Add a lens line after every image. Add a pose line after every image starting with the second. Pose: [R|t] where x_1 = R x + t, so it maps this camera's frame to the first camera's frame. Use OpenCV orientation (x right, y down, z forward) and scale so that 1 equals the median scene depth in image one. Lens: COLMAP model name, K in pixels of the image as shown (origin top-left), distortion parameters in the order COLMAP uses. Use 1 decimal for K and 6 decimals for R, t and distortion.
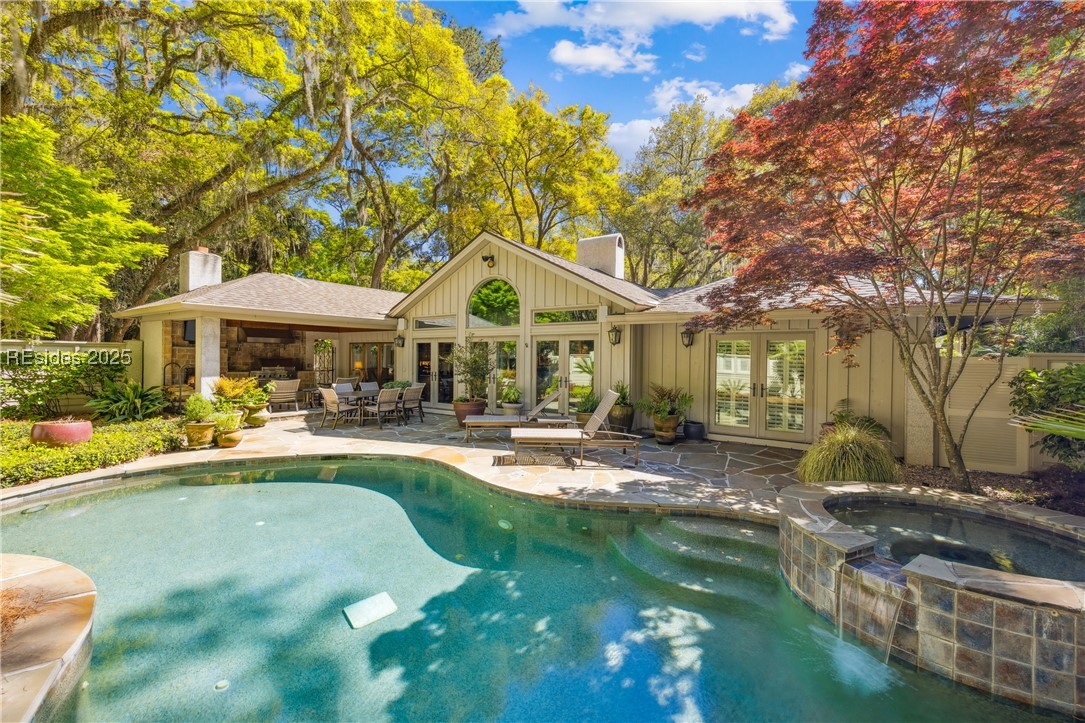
lens RADIAL K [[448.7, 0, 545.1], [0, 448.7, 360.0], [0, 0, 1]] dist [0.005410, 0.000303]
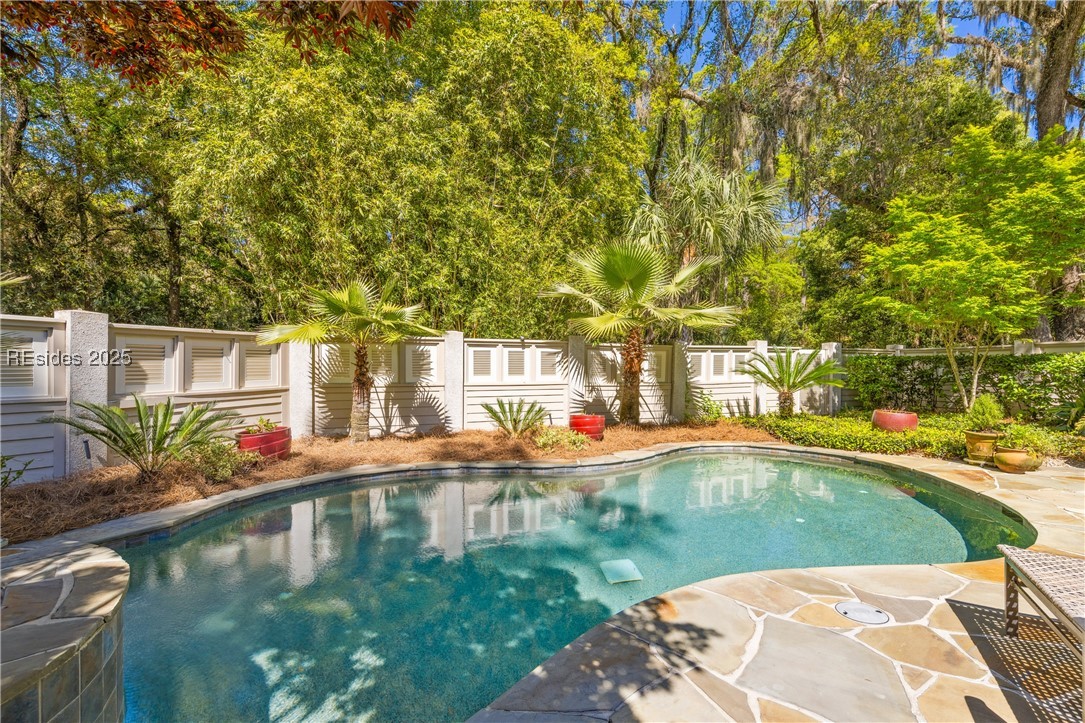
lens RADIAL K [[481.3, 0, 550.1], [0, 481.3, 383.7], [0, 0, 1]] dist [0.000376, 0.000103]
pose [[-0.538869, 0.013582, -0.842280, 0.369650], [-0.012566, 0.999629, 0.024158, 0.049228], [0.842296, 0.023602, -0.538499, 0.887443]]
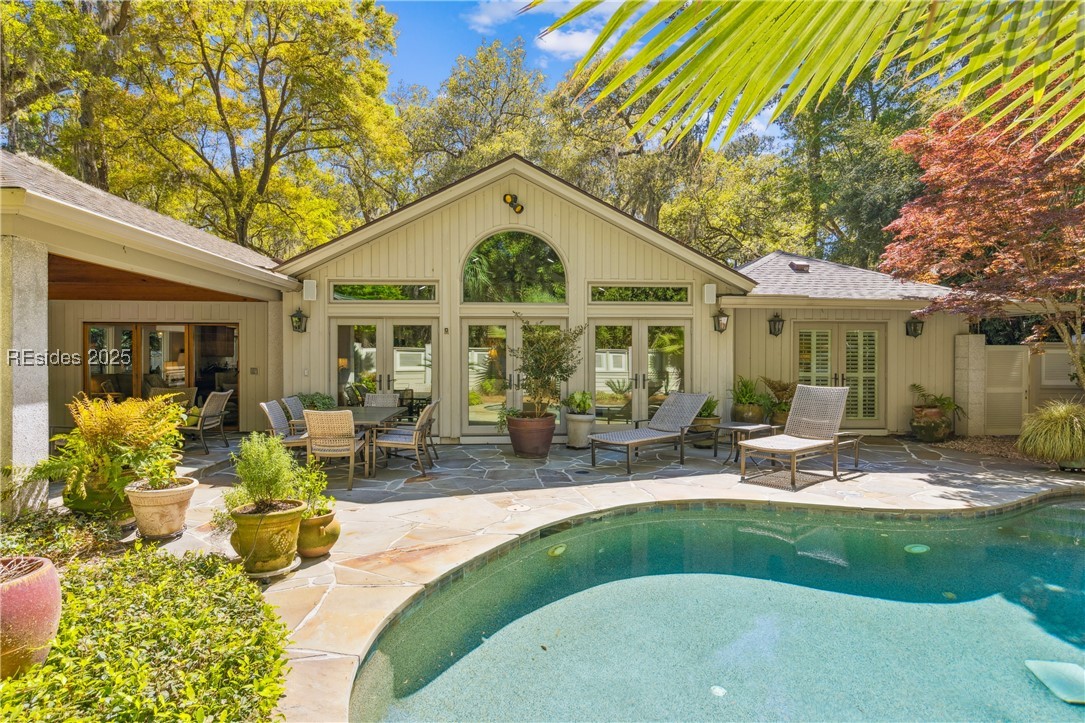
lens RADIAL K [[569.5, 0, 540.0], [0, 569.5, 366.8], [0, 0, 1]] dist [0.000699, 0.000599]
pose [[0.792643, -0.019810, 0.609364, -0.961480], [0.011909, 0.999784, 0.017012, 0.010162], [-0.609569, -0.006227, 0.792708, 0.495860]]
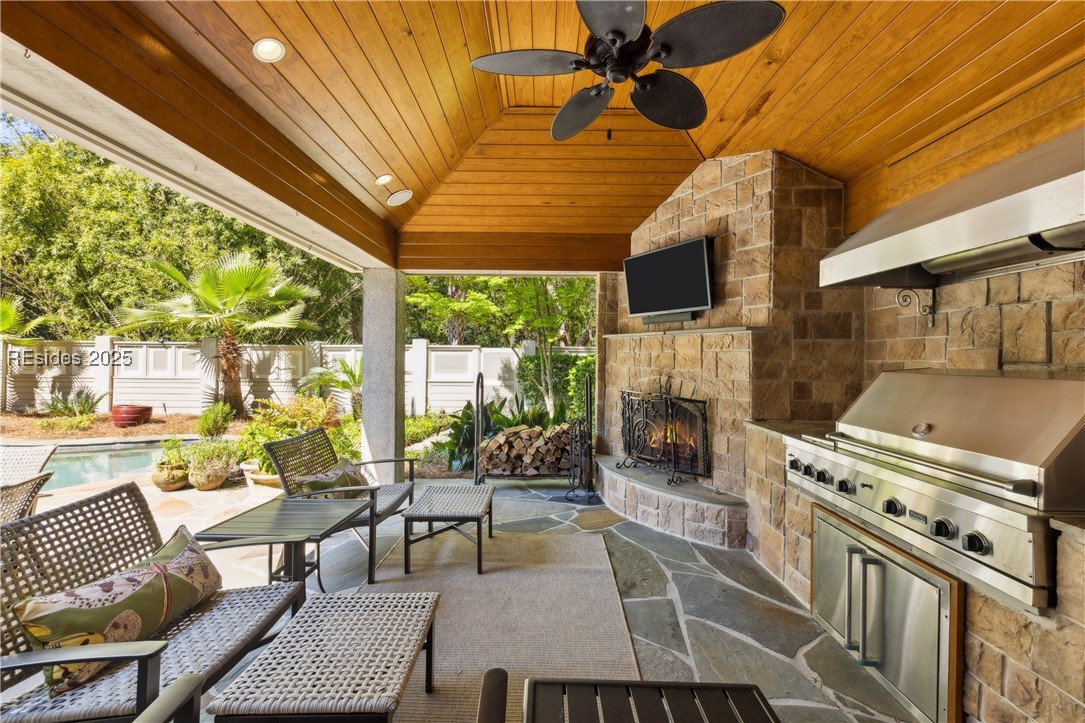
lens RADIAL K [[448.7, 0, 545.1], [0, 448.7, 360.0], [0, 0, 1]] dist [0.005410, 0.000303]
pose [[-0.814785, -0.017475, -0.579500, -0.850202], [-0.023142, 0.999729, 0.002391, -0.009877], [0.579302, 0.015359, -0.814969, 2.069050]]
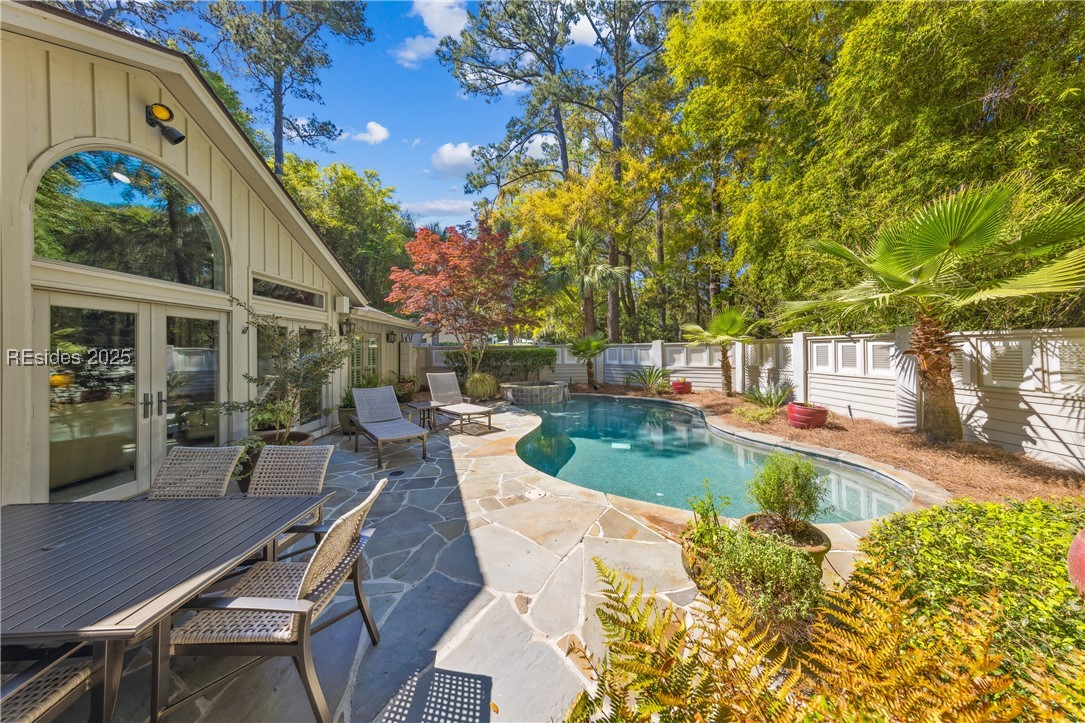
lens RADIAL K [[343.1, 0, 543.7], [0, 343.1, 346.7], [0, 0, 1]] dist [0.000271, -0.000104]
pose [[-0.597731, 0.002191, 0.801694, -0.950933], [0.008758, 0.999954, 0.003797, -0.014289], [-0.801649, 0.009291, -0.597723, 1.443792]]
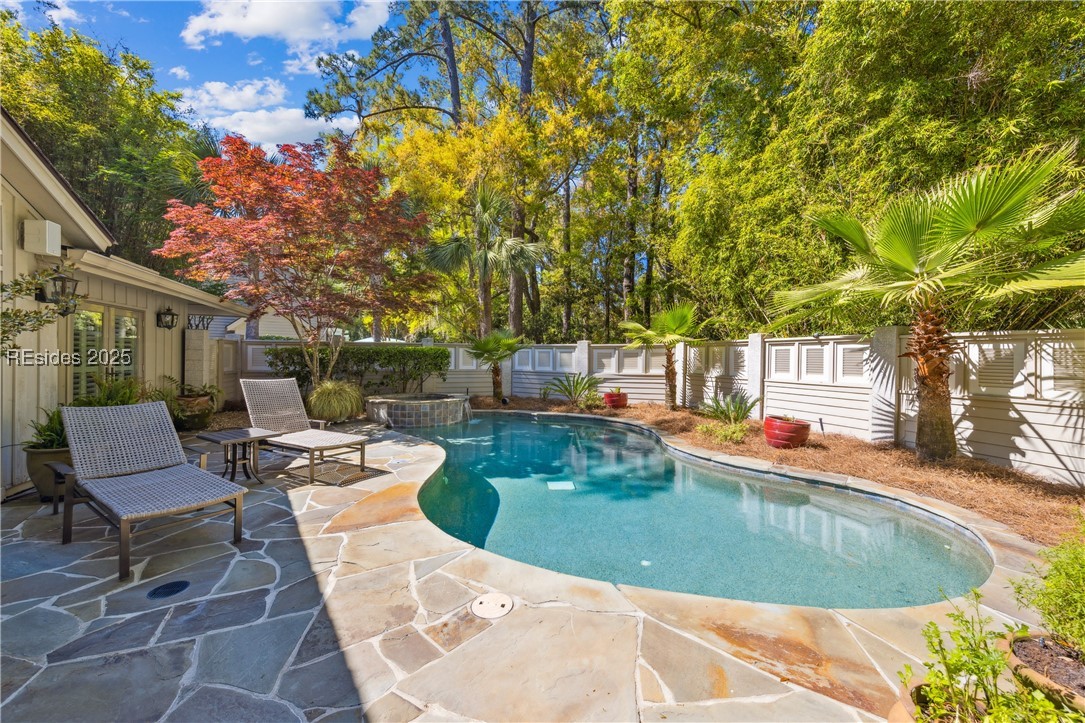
lens RADIAL K [[419.7, 0, 541.9], [0, 419.7, 358.7], [0, 0, 1]] dist [0.001962, -0.000077]
pose [[-0.810934, -0.023246, 0.584675, -0.737812], [-0.016268, 0.999720, 0.017184, 0.012306], [-0.584911, 0.004424, -0.811085, 1.387143]]
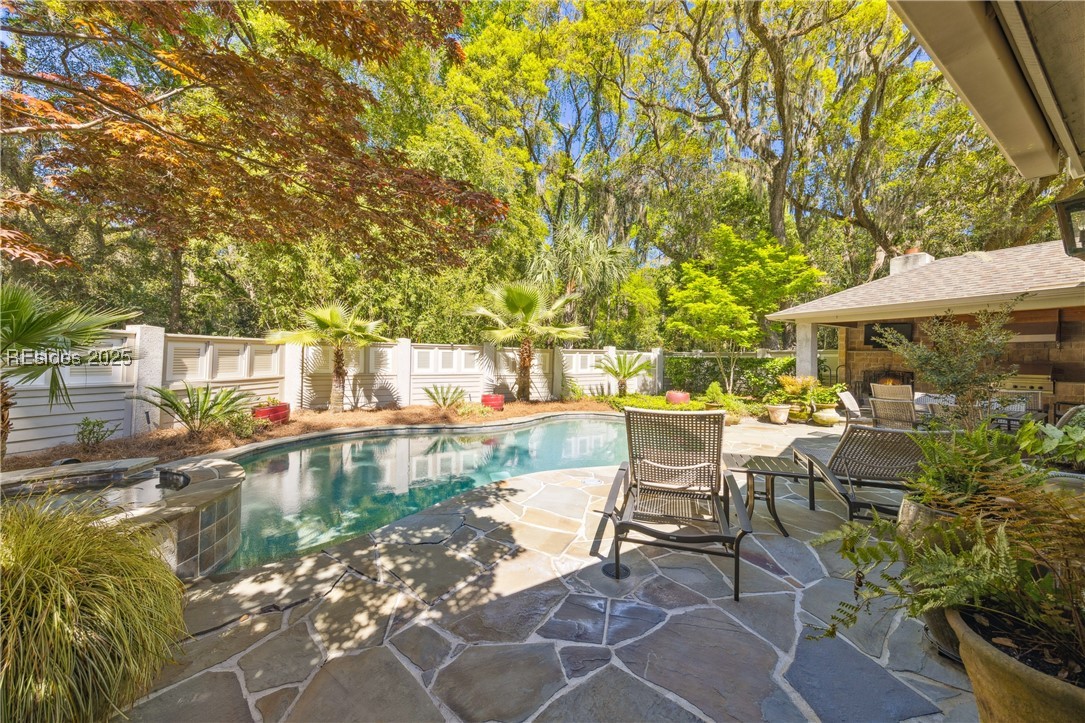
lens RADIAL K [[376.2, 0, 542.5], [0, 376.2, 361.5], [0, 0, 1]] dist [-0.000454, 0.000018]
pose [[-0.404583, -0.013965, -0.914395, 0.555878], [-0.022983, 0.999723, -0.005100, 0.030808], [0.914212, 0.018952, -0.404792, 1.074165]]
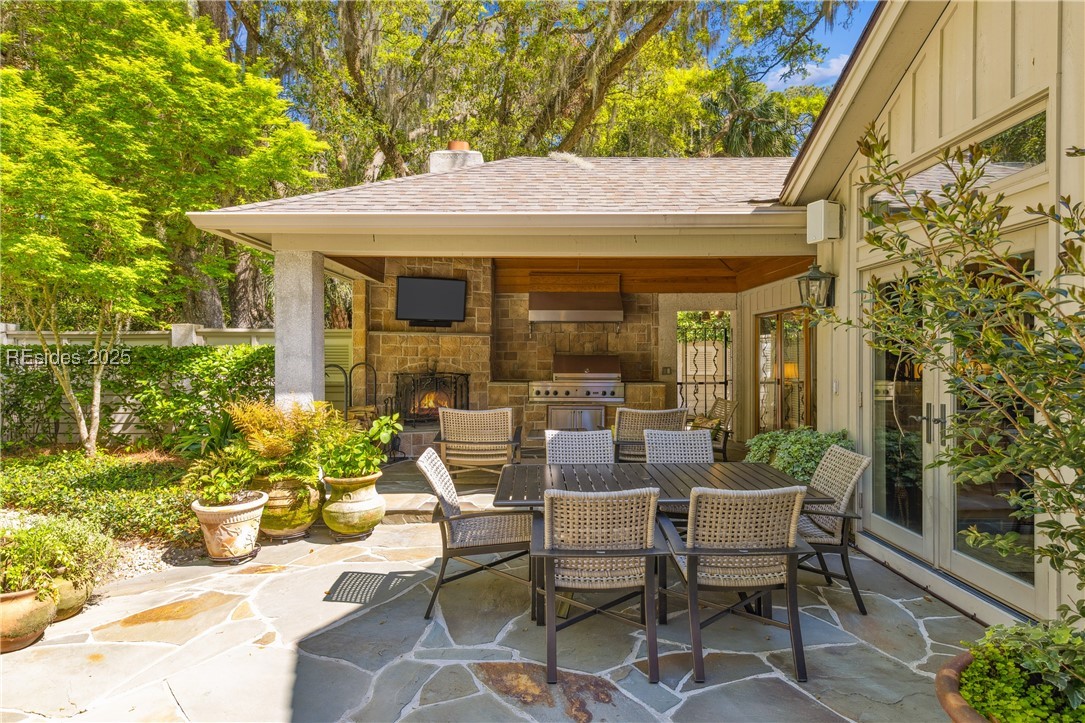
lens RADIAL K [[635.5, 0, 542.5], [0, 635.5, 361.5], [0, 0, 1]] dist [0.007220, -0.000634]
pose [[0.577828, -0.002849, -0.816154, -0.182898], [0.000220, 0.999994, -0.003335, 0.011669], [0.816159, 0.001748, 0.577825, 1.170065]]
